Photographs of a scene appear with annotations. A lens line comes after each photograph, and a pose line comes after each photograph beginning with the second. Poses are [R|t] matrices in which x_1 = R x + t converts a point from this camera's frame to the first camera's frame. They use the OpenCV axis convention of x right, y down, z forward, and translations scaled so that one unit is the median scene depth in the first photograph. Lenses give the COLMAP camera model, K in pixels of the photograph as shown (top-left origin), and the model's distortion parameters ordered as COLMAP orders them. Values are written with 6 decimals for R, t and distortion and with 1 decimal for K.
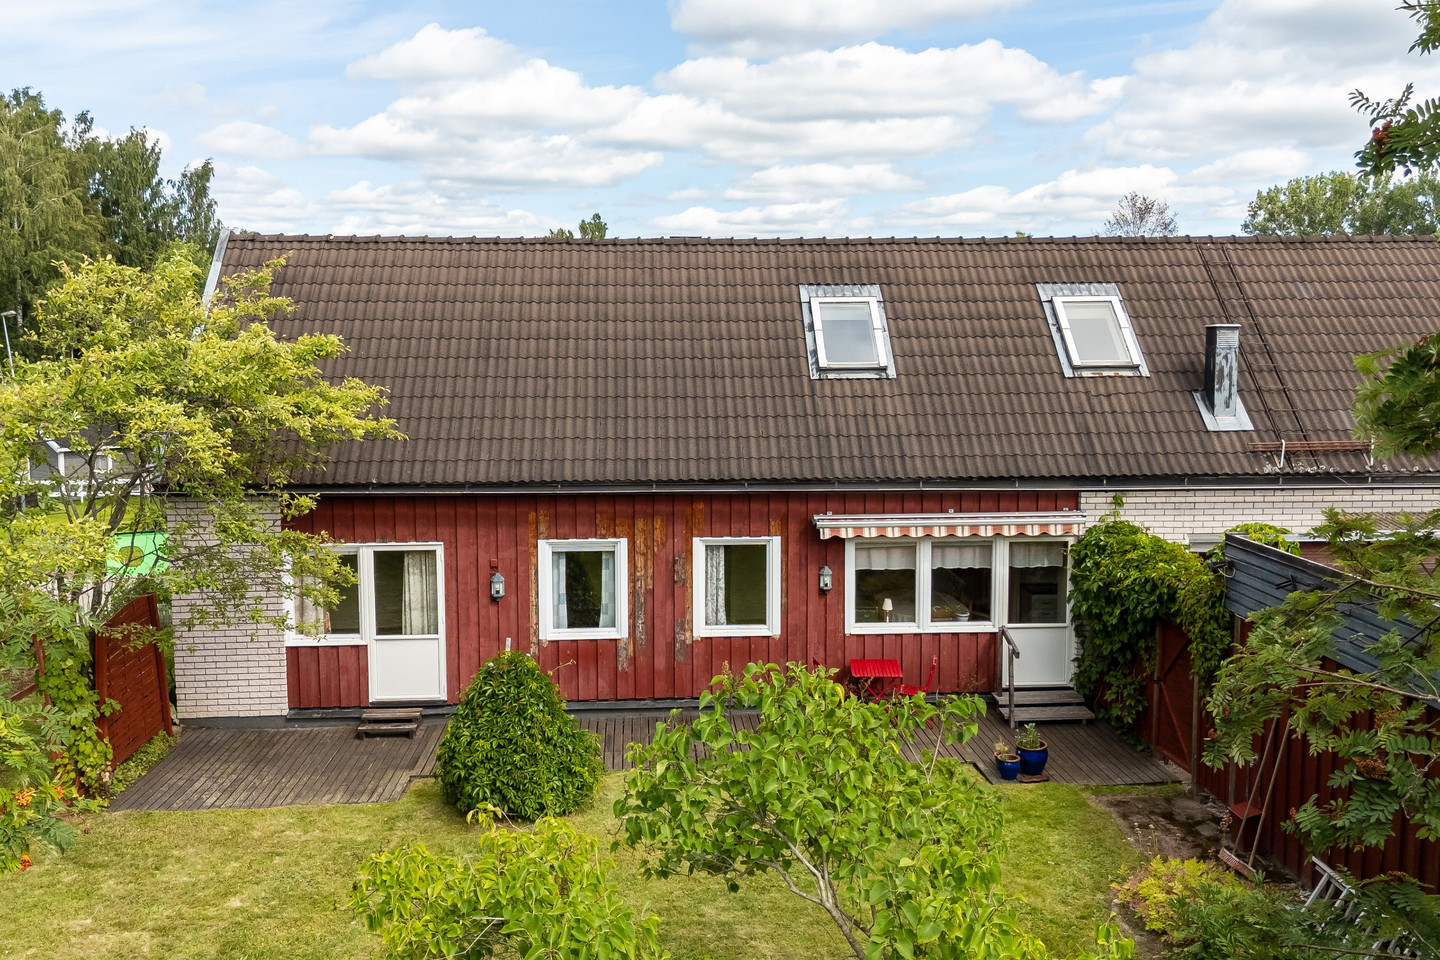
lens RADIAL K [[1242.4, 0, 741.1], [0, 1242.4, 475.4], [0, 0, 1]] dist [0.077338, -0.074764]
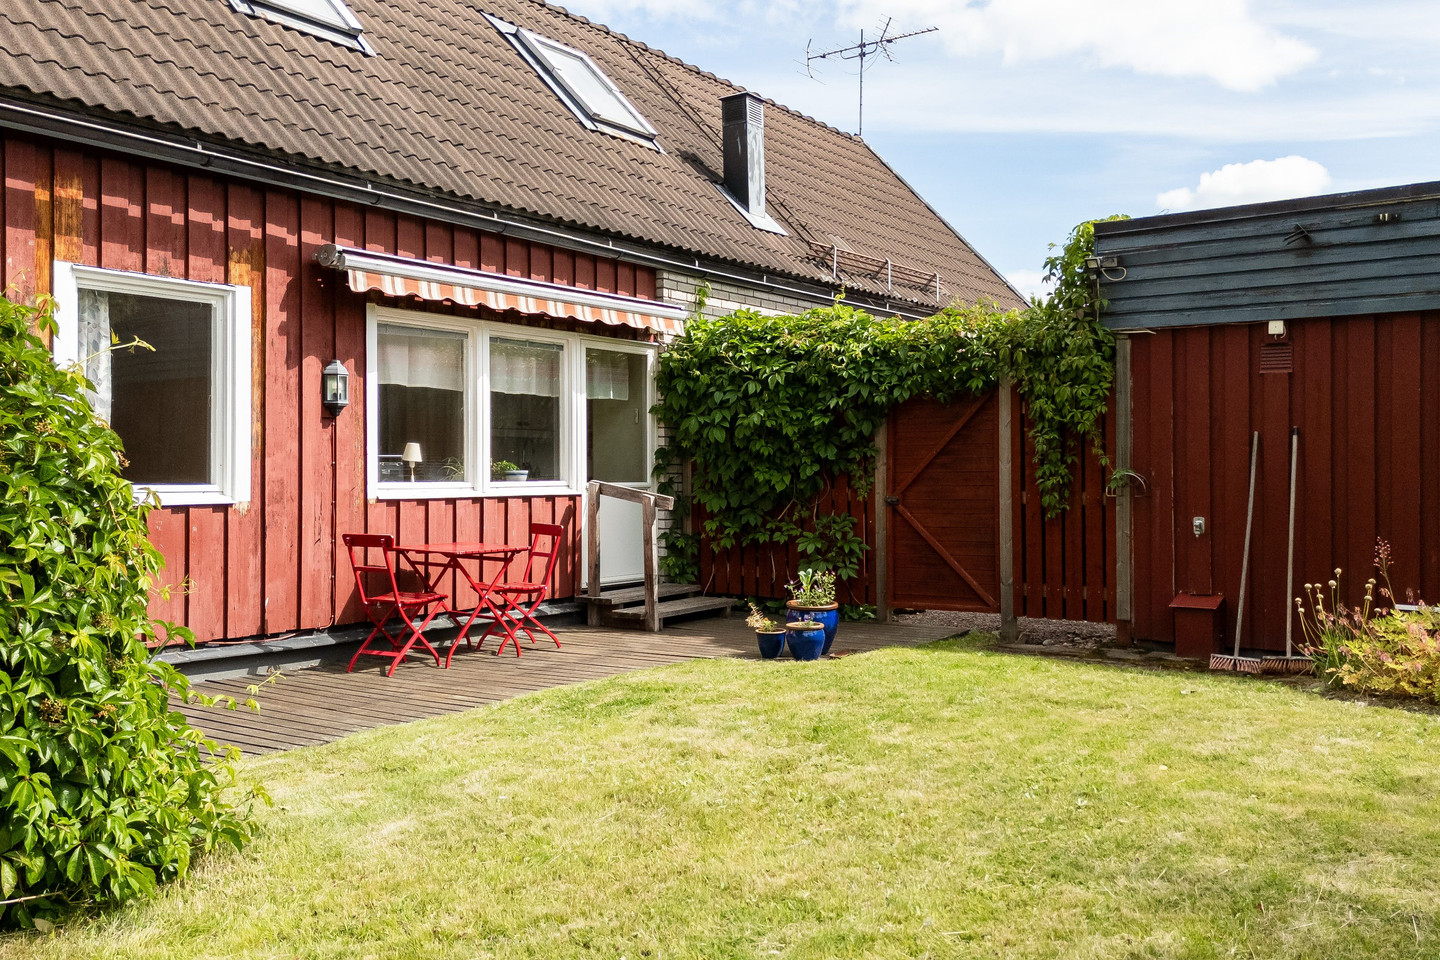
lens RADIAL K [[1242.4, 0, 741.1], [0, 1242.4, 475.4], [0, 0, 1]] dist [0.077338, -0.074764]
pose [[0.622706, 0.001392, 0.782455, -0.219553], [0.092246, 0.992894, -0.075179, 0.170182], [-0.776999, 0.118993, 0.618153, 0.569787]]
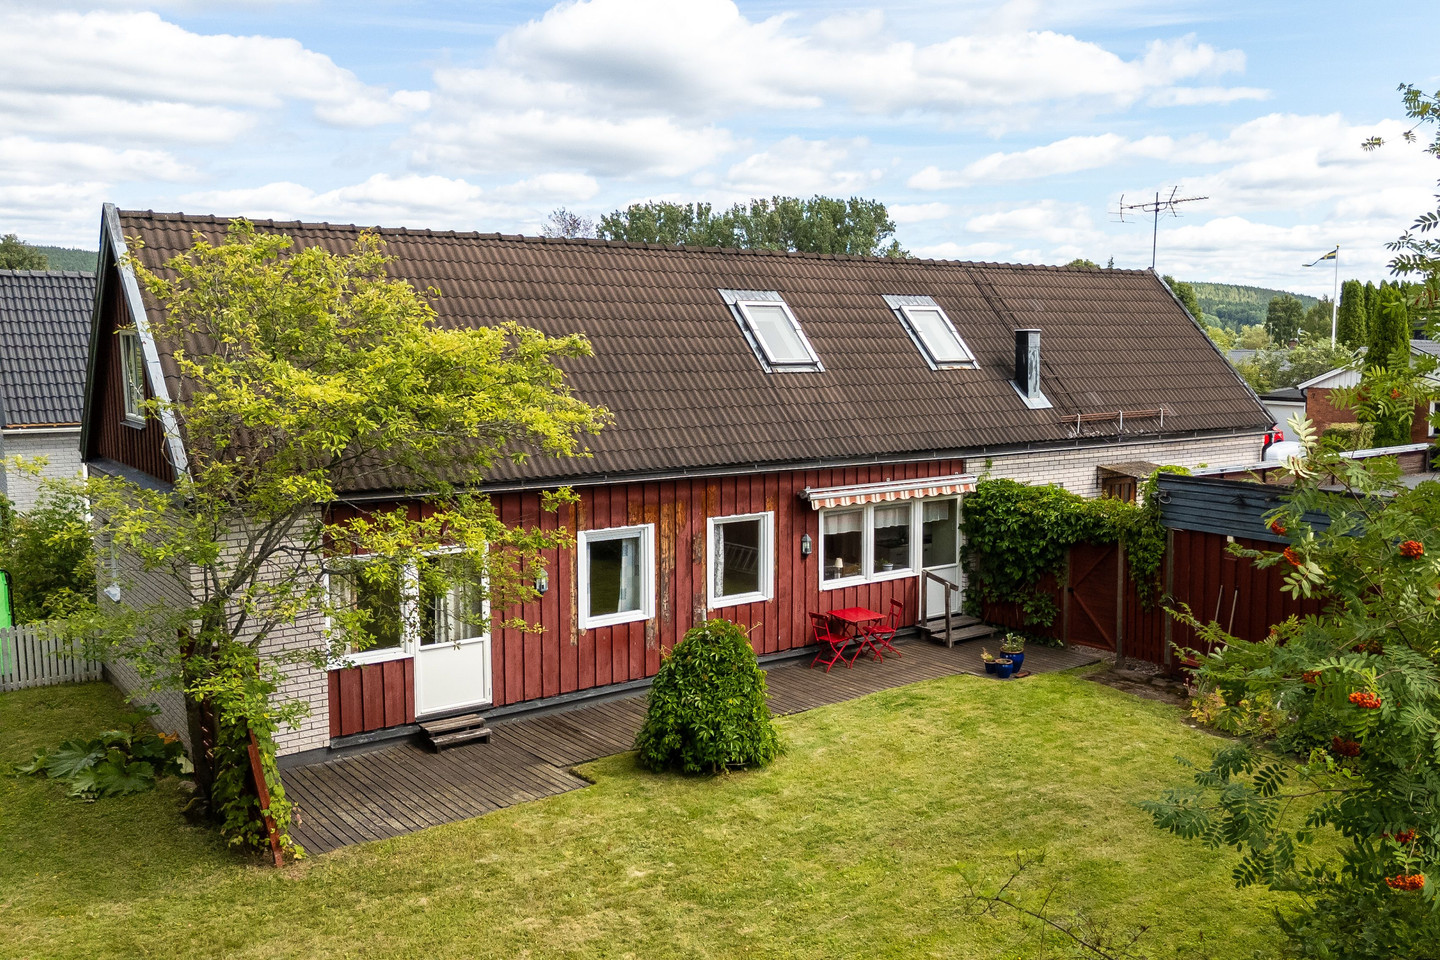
lens RADIAL K [[1233.6, 0, 851.7], [0, 1233.6, 476.8], [0, 0, 1]] dist [0.019130, -0.006299]
pose [[0.812480, -0.059018, 0.579994, -0.556243], [0.062502, 0.997947, 0.013991, 0.006425], [-0.579629, 0.024883, 0.814501, 0.039940]]
